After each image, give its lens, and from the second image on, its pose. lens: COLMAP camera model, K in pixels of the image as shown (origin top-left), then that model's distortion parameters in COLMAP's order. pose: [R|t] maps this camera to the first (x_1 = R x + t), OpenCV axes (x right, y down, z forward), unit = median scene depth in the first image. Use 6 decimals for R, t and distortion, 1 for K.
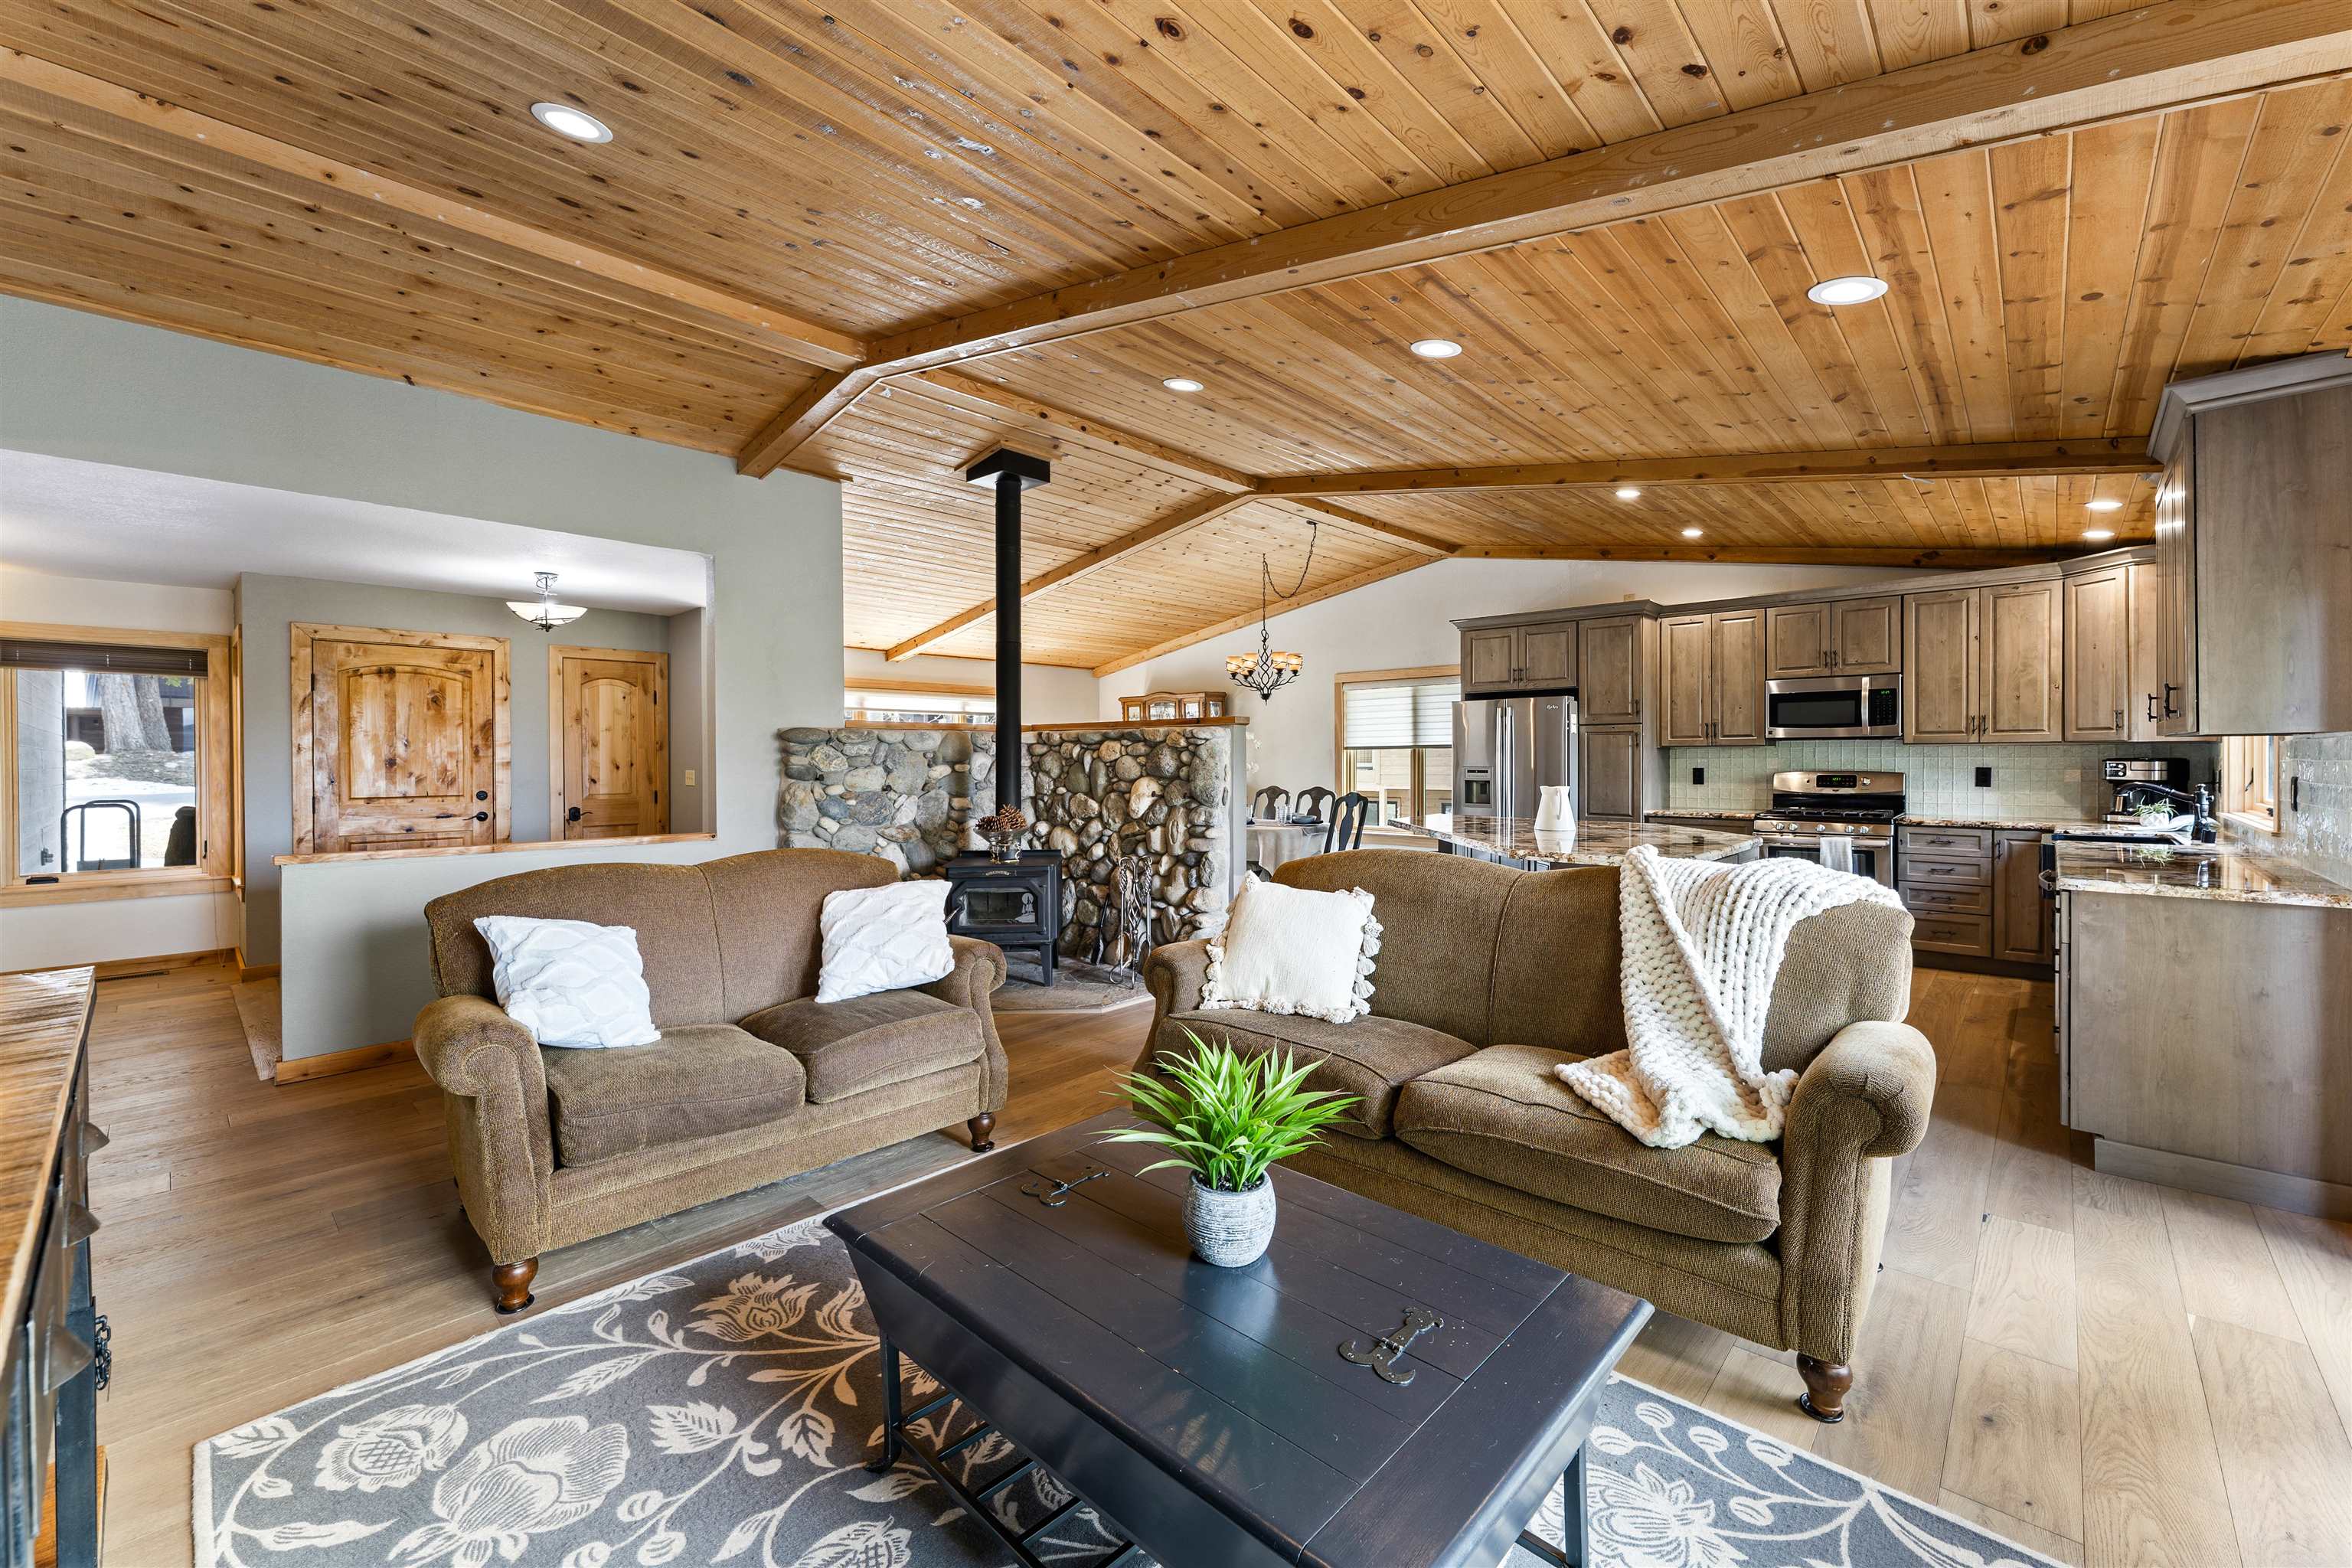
lens RADIAL K [[972.7, 0, 1179.5], [0, 972.7, 766.4], [0, 0, 1]] dist [0.000079, 0.000117]
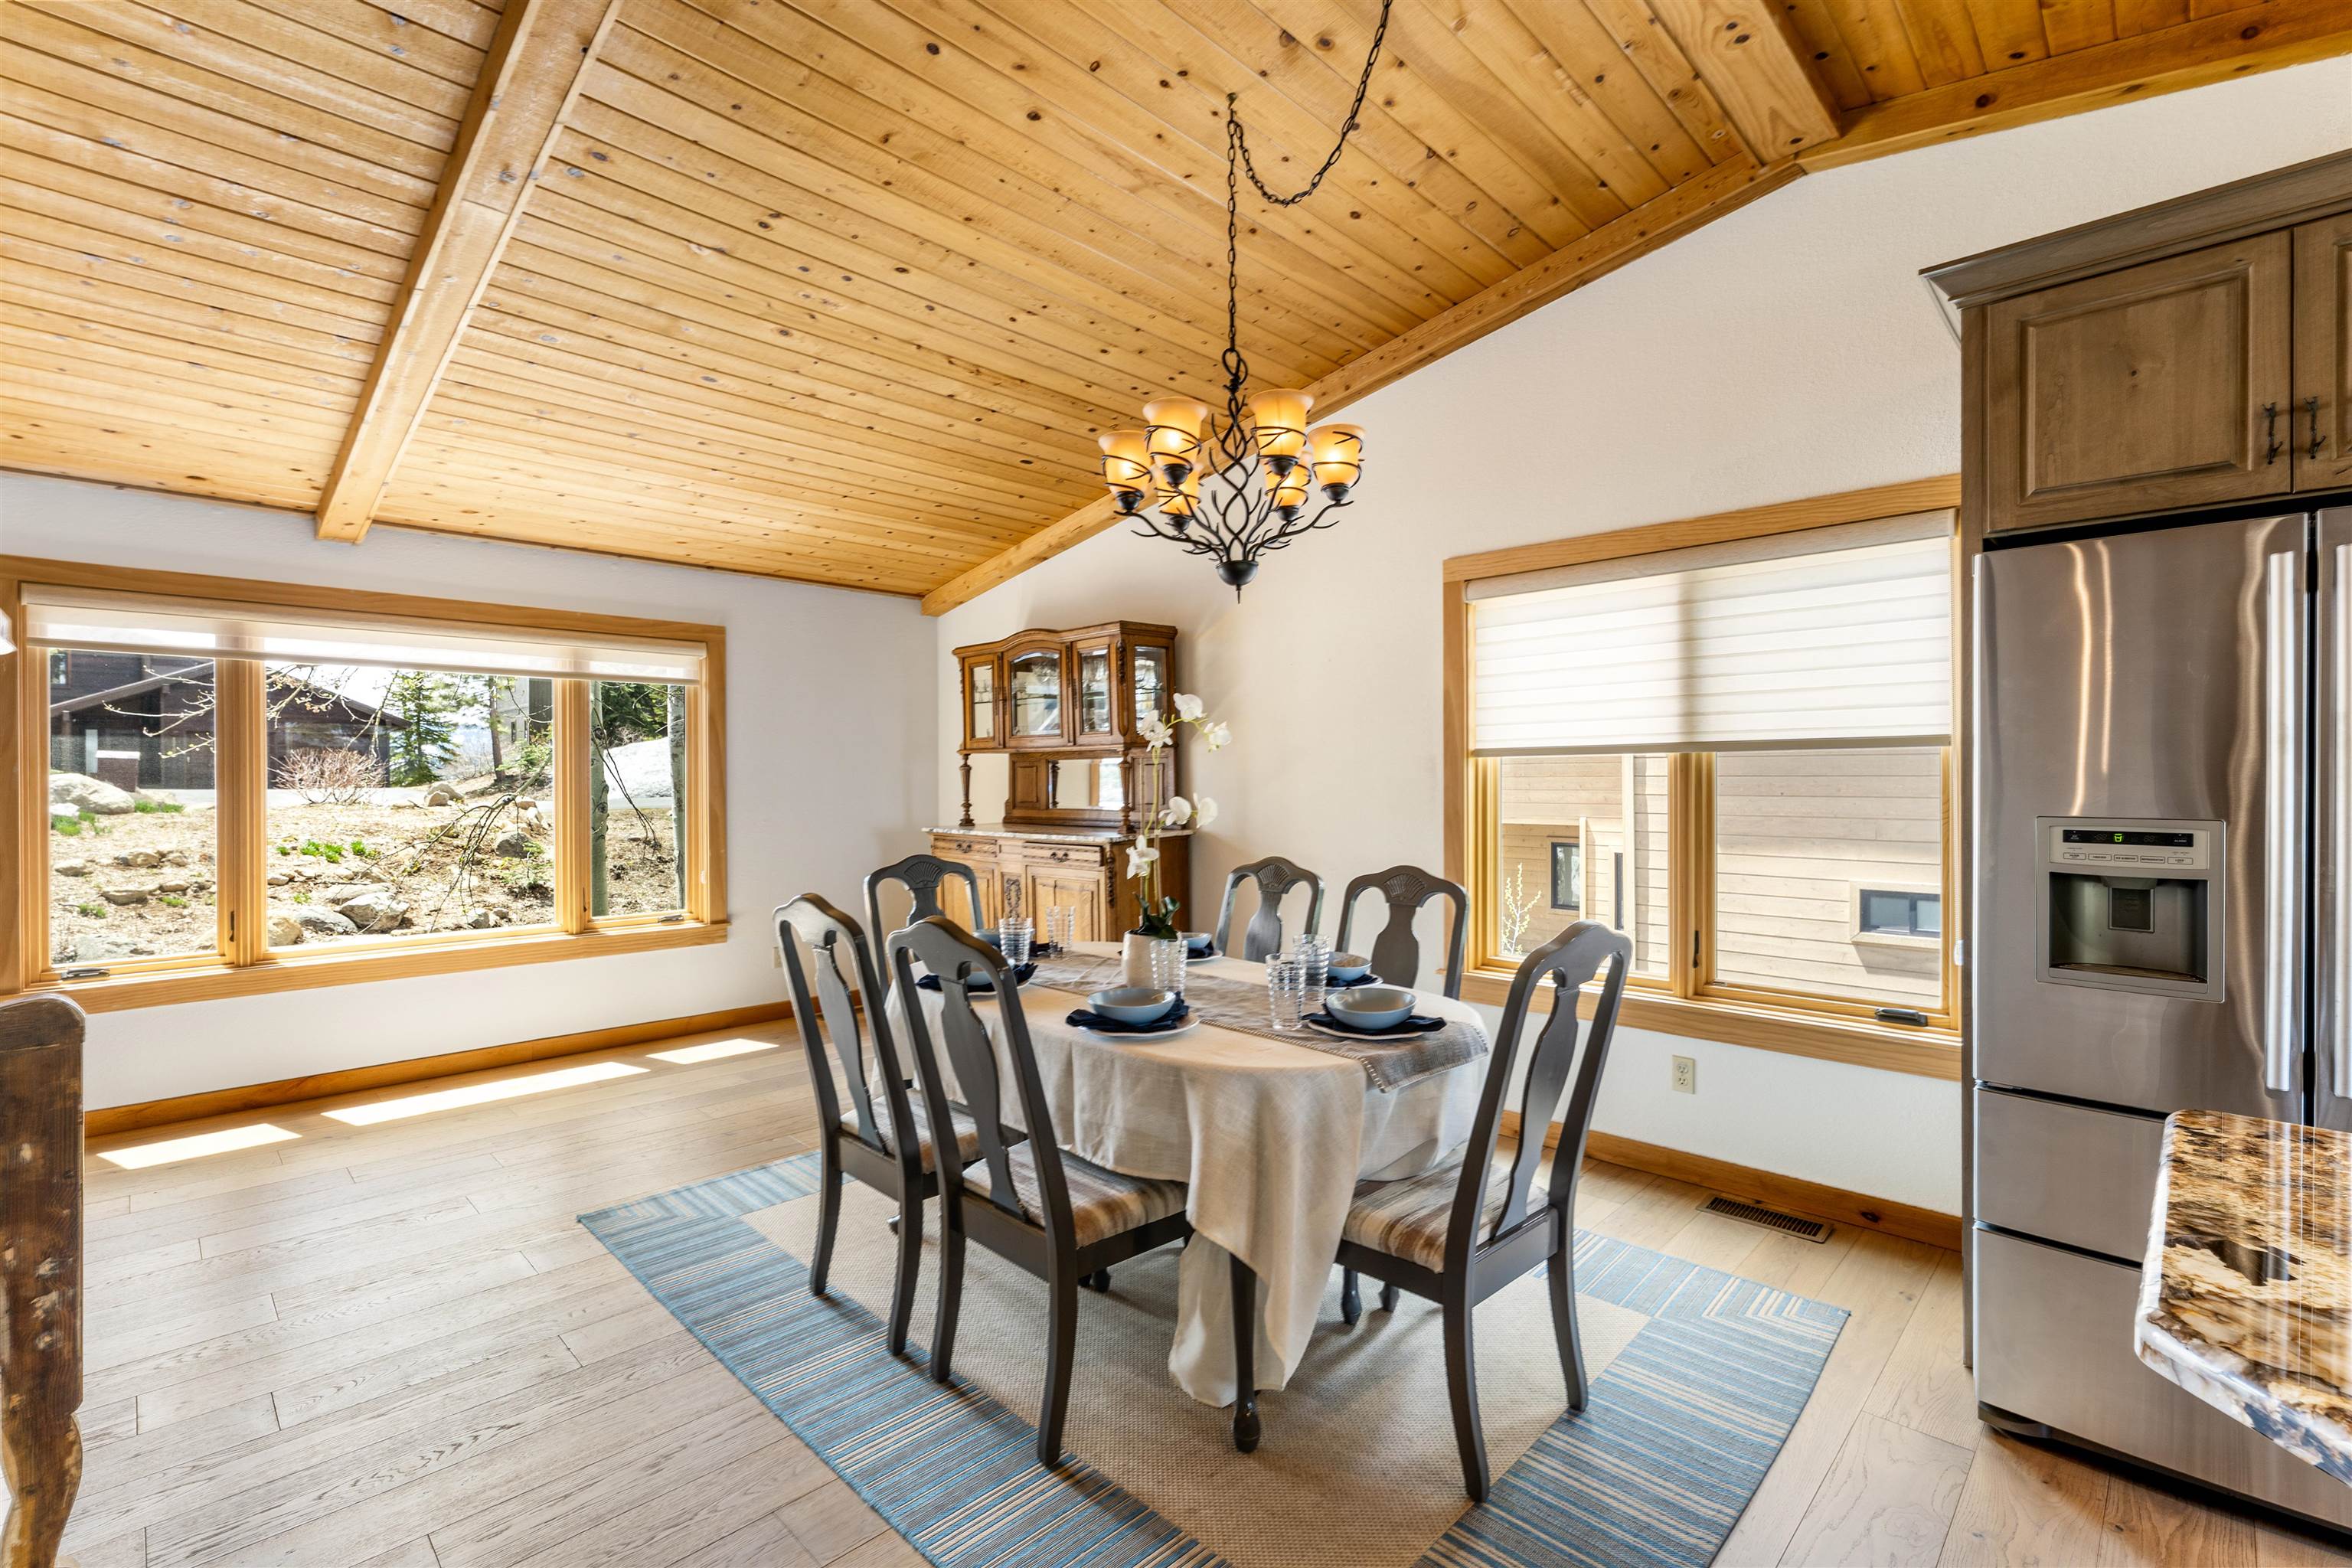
lens RADIAL K [[972.7, 0, 1179.5], [0, 972.7, 766.4], [0, 0, 1]] dist [0.000079, 0.000117]
pose [[0.998782, 0.002988, -0.049246, 0.089263], [-0.003738, 0.999878, -0.015150, -0.008236], [0.049194, 0.015315, 0.998672, 0.731478]]
